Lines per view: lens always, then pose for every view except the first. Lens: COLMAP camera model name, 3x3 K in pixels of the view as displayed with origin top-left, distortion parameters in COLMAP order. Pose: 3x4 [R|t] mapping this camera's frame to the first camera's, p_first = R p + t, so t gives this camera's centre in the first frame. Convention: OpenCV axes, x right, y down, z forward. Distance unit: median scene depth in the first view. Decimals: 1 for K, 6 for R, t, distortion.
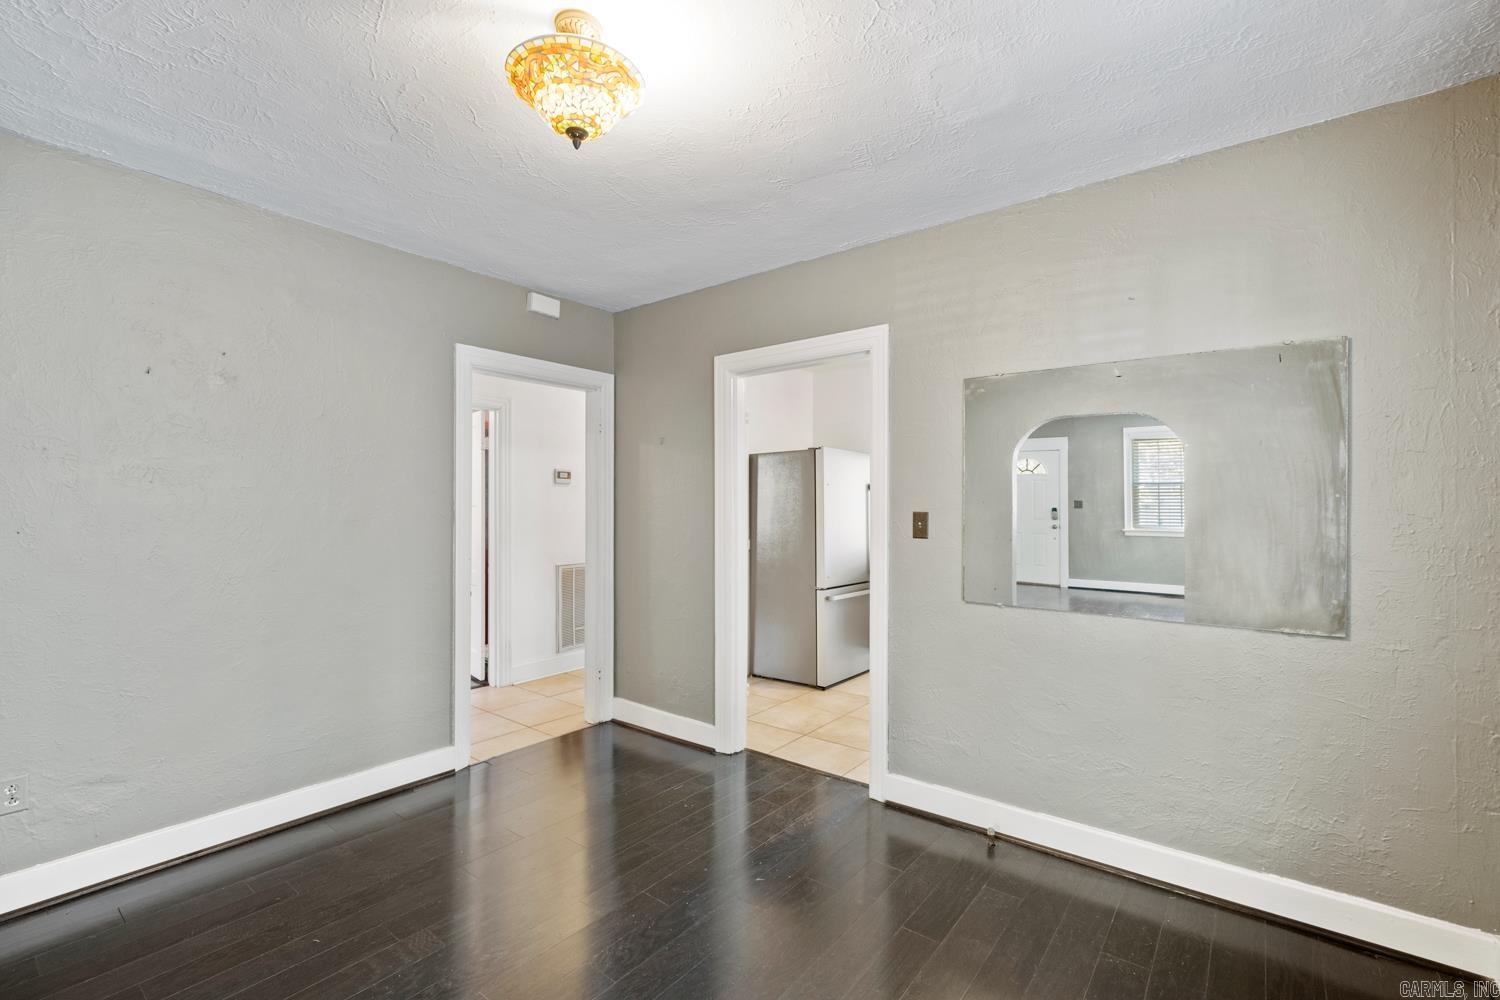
lens RADIAL K [[661.5, 0, 747.8], [0, 661.5, 502.2], [0, 0, 1]] dist [-0.001520, 0.000497]
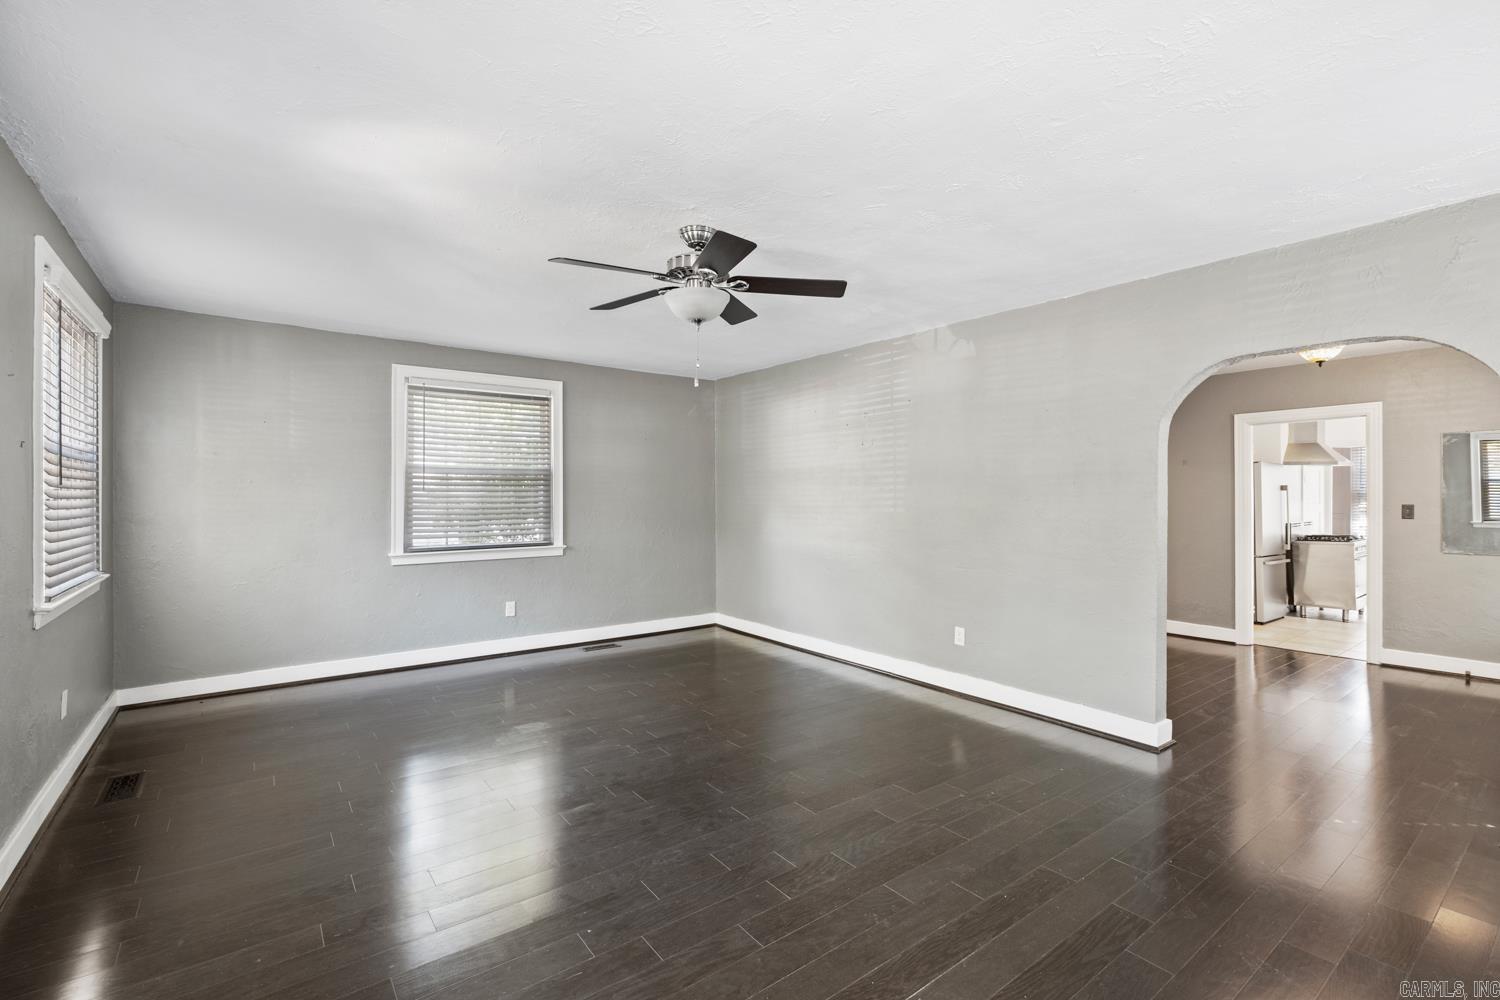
lens RADIAL K [[661.5, 0, 750.2], [0, 661.5, 500.5], [0, 0, 1]] dist [-0.001520, 0.000497]
pose [[0.967148, -0.008372, -0.254076, -1.006106], [0.008256, 0.999965, -0.001525, -0.008766], [0.254080, -0.000623, 0.967183, -1.200966]]
